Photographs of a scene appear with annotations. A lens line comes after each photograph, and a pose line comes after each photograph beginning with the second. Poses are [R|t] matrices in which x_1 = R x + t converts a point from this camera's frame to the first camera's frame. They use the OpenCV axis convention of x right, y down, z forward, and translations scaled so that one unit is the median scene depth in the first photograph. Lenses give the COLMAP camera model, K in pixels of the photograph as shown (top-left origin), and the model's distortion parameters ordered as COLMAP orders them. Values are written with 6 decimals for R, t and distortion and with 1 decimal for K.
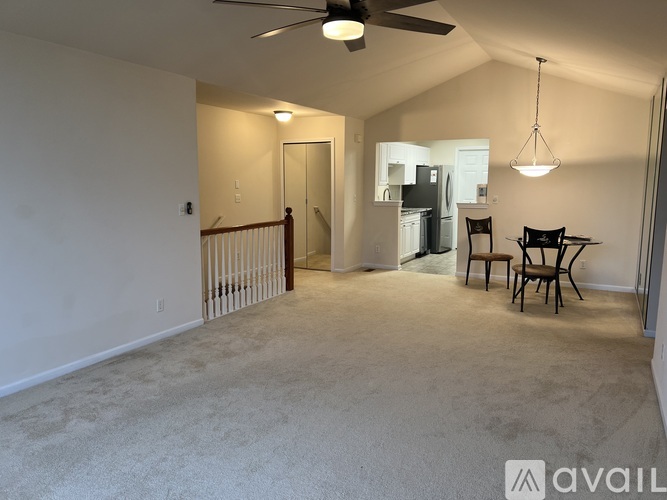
lens RADIAL K [[494.8, 0, 333.5], [0, 494.8, 250.0], [0, 0, 1]] dist [0.071473, -0.000029]
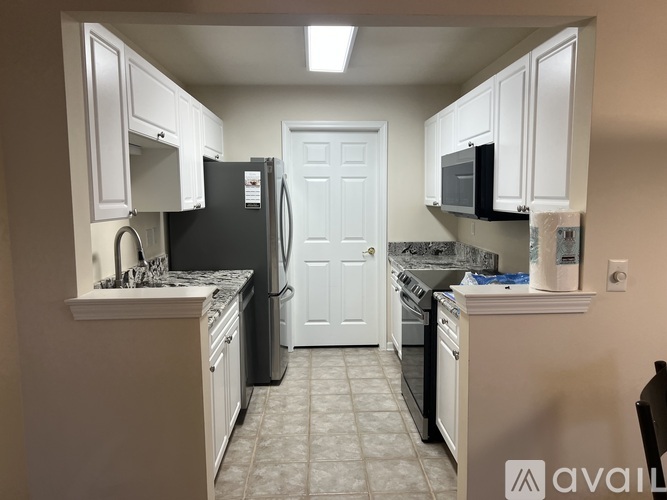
lens RADIAL K [[494.8, 0, 333.5], [0, 494.8, 250.0], [0, 0, 1]] dist [0.071473, -0.000029]
pose [[0.860555, -0.060943, 0.505698, 0.060000], [0.076637, 0.997006, -0.010263, -0.092171], [-0.503559, 0.047587, 0.862649, 0.646502]]
